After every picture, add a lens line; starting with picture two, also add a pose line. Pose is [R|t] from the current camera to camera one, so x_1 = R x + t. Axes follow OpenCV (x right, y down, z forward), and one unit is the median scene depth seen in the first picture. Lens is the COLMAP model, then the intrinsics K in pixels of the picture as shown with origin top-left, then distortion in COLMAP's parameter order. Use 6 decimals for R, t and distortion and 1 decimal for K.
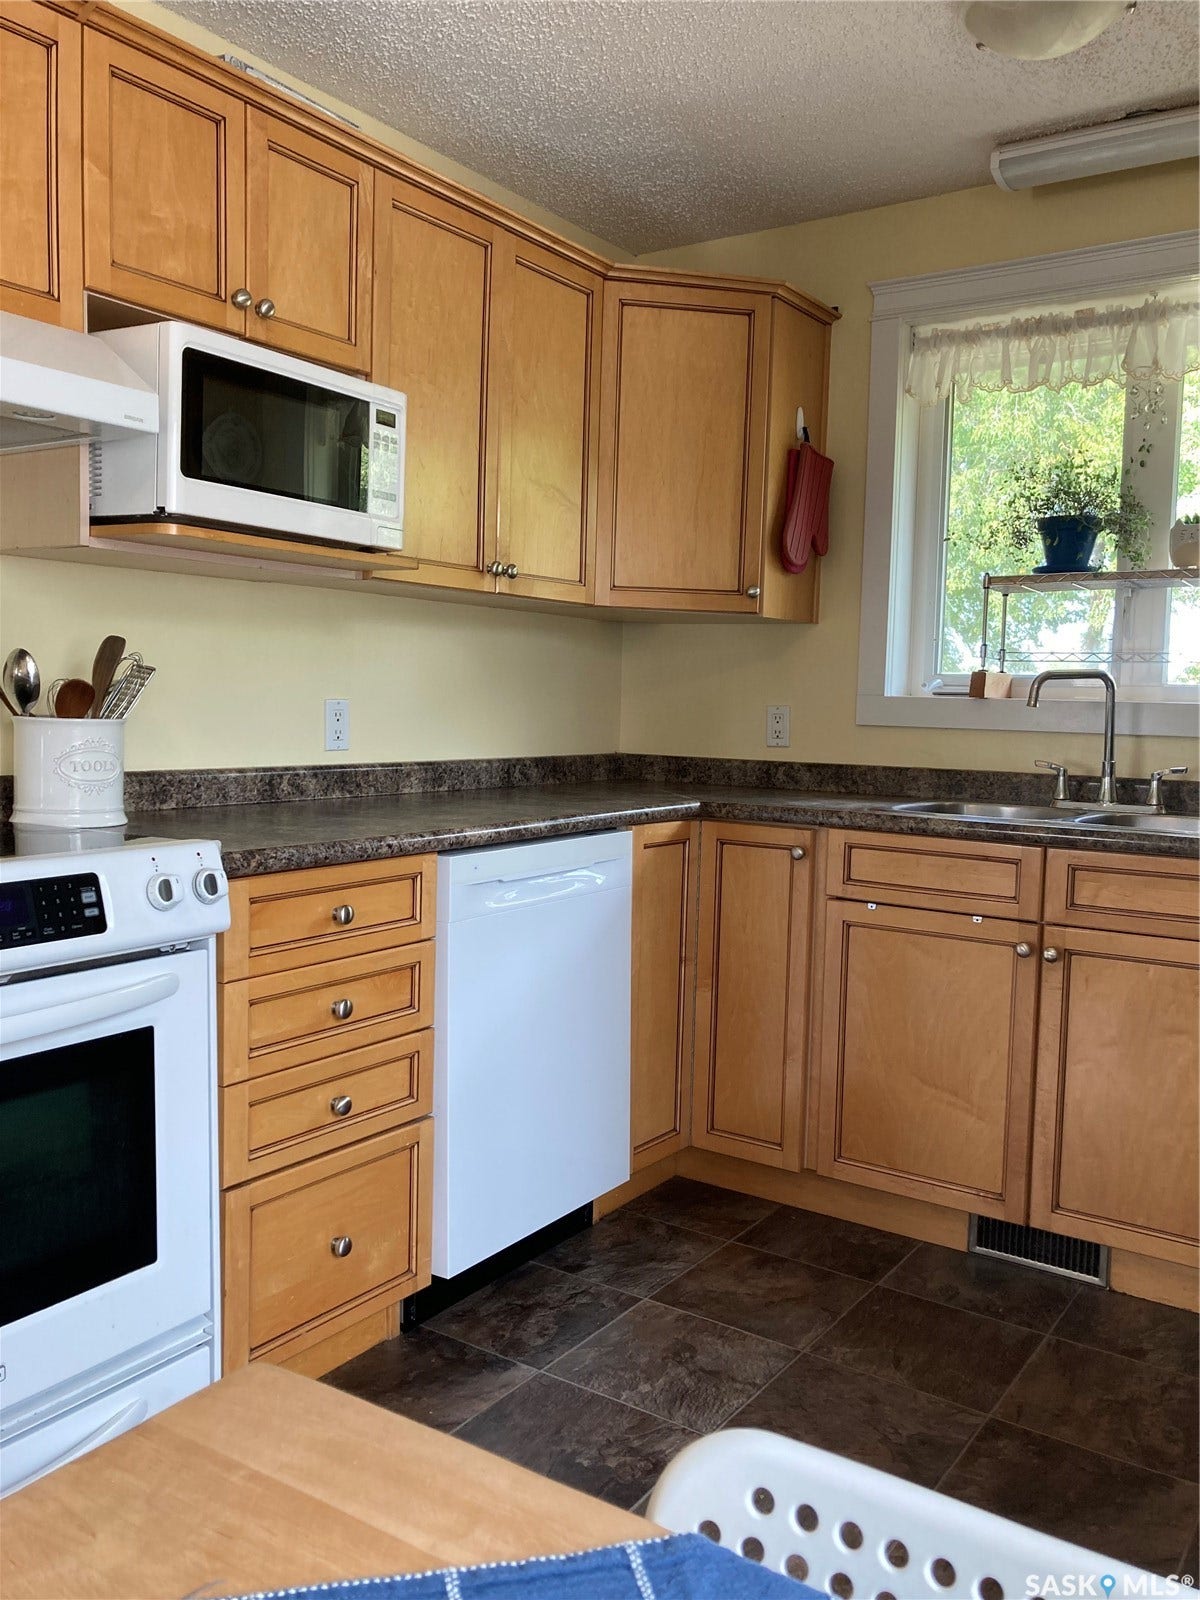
lens RADIAL K [[1329.2, 0, 594.0], [0, 1329.2, 783.9], [0, 0, 1]] dist [0.007362, 0.022298]
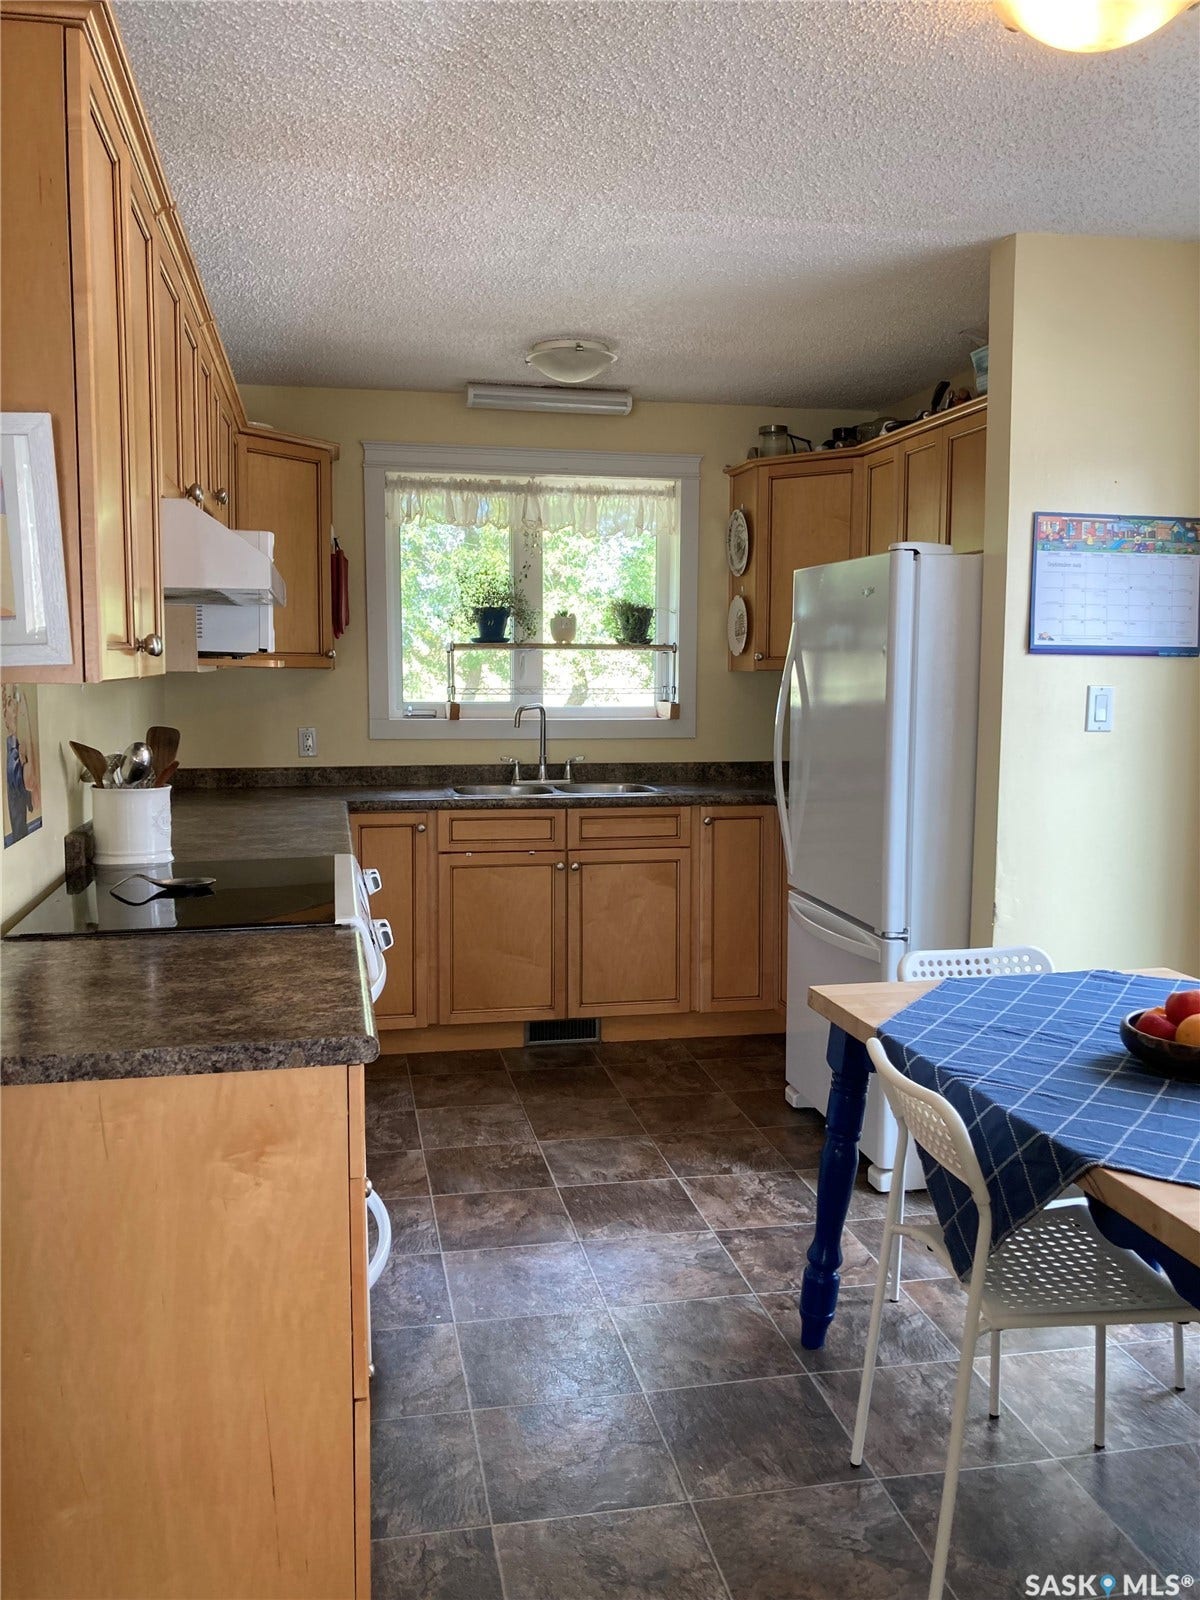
lens RADIAL K [[1329.2, 0, 593.5], [0, 1329.2, 797.4], [0, 0, 1]] dist [0.007362, 0.022298]
pose [[0.691975, -0.094992, 0.715645, -0.807652], [0.060328, 0.995447, 0.073799, -0.085989], [-0.719397, -0.007894, 0.694555, -0.242811]]
